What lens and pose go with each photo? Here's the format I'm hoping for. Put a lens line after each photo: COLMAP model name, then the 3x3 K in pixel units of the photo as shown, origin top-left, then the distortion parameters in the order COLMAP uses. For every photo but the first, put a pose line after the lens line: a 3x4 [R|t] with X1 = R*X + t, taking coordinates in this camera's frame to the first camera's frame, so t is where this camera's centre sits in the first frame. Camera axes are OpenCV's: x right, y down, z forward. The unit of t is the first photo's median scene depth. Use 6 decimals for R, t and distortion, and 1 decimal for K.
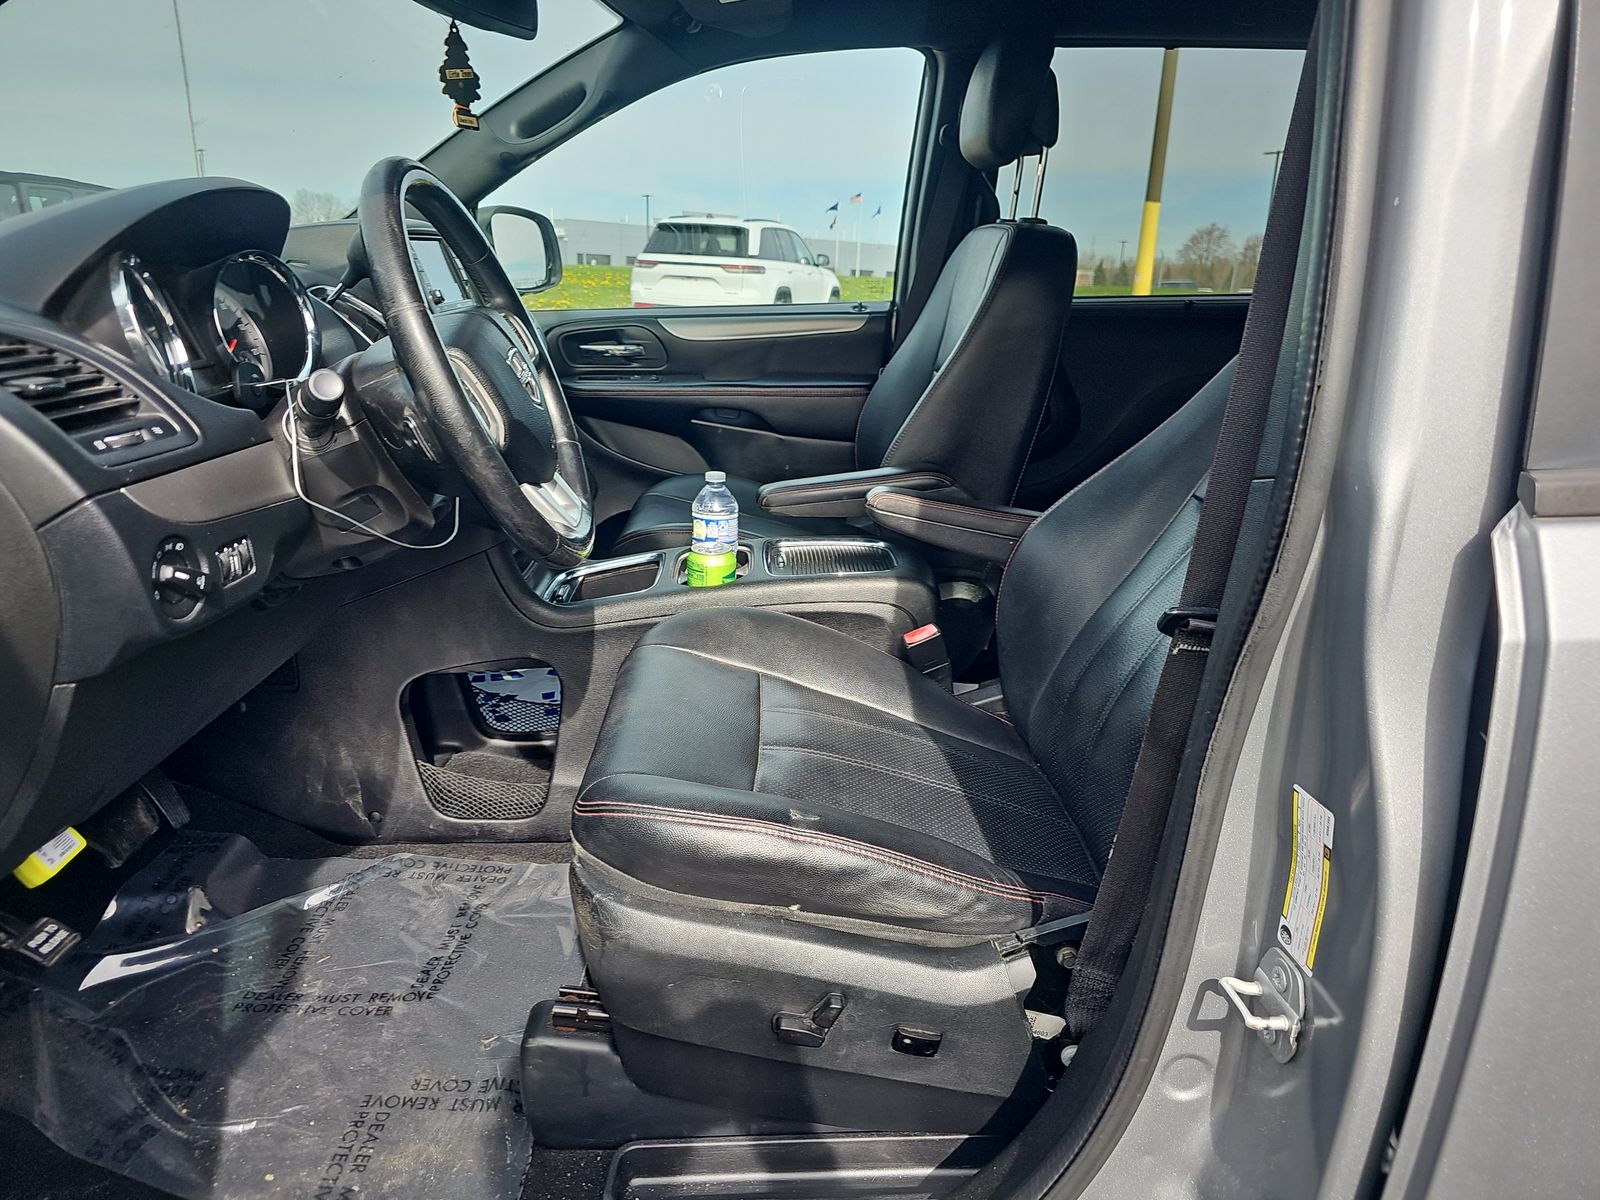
lens RADIAL K [[1118.1, 0, 784.1], [0, 1118.1, 638.6], [0, 0, 1]] dist [0.030863, -0.014073]
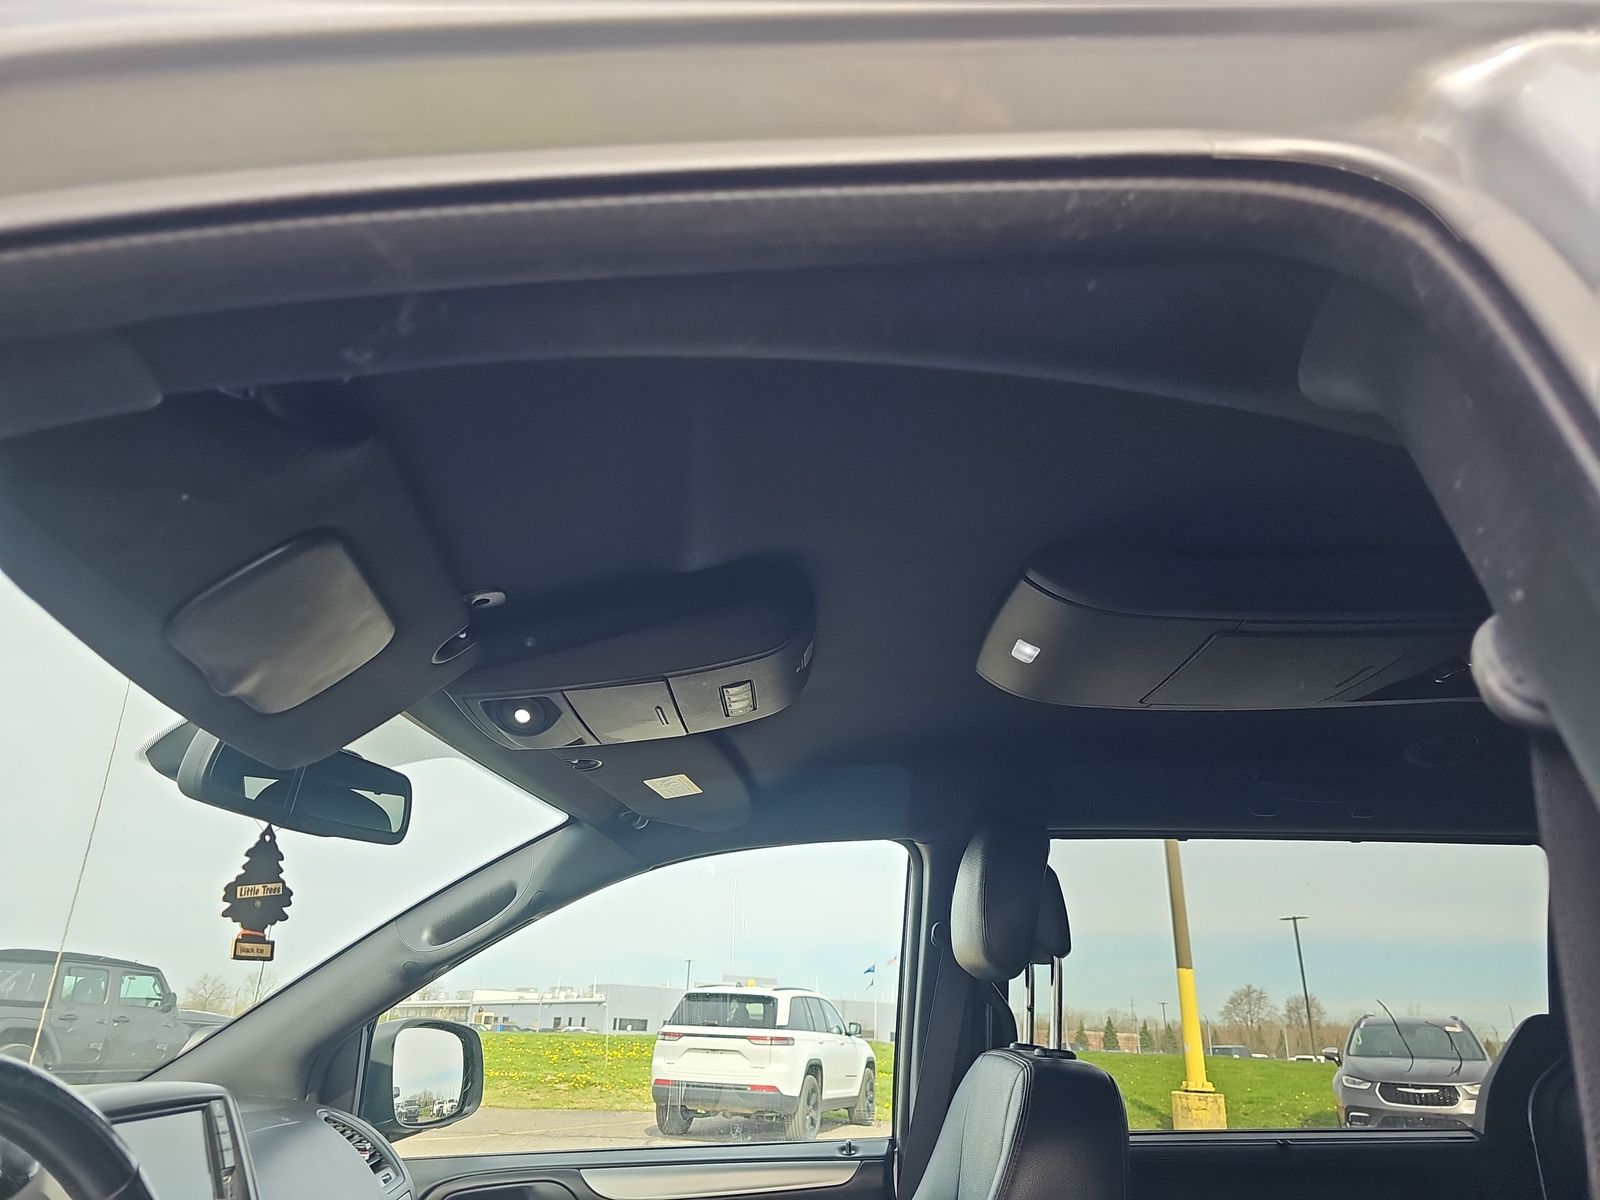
lens RADIAL K [[1118.1, 0, 822.8], [0, 1118.1, 596.6], [0, 0, 1]] dist [0.030863, -0.014073]
pose [[0.999928, -0.011124, 0.004504, 0.049184], [0.011452, 0.772188, -0.635291, -0.098205], [0.003589, 0.635296, 0.772260, 0.171604]]
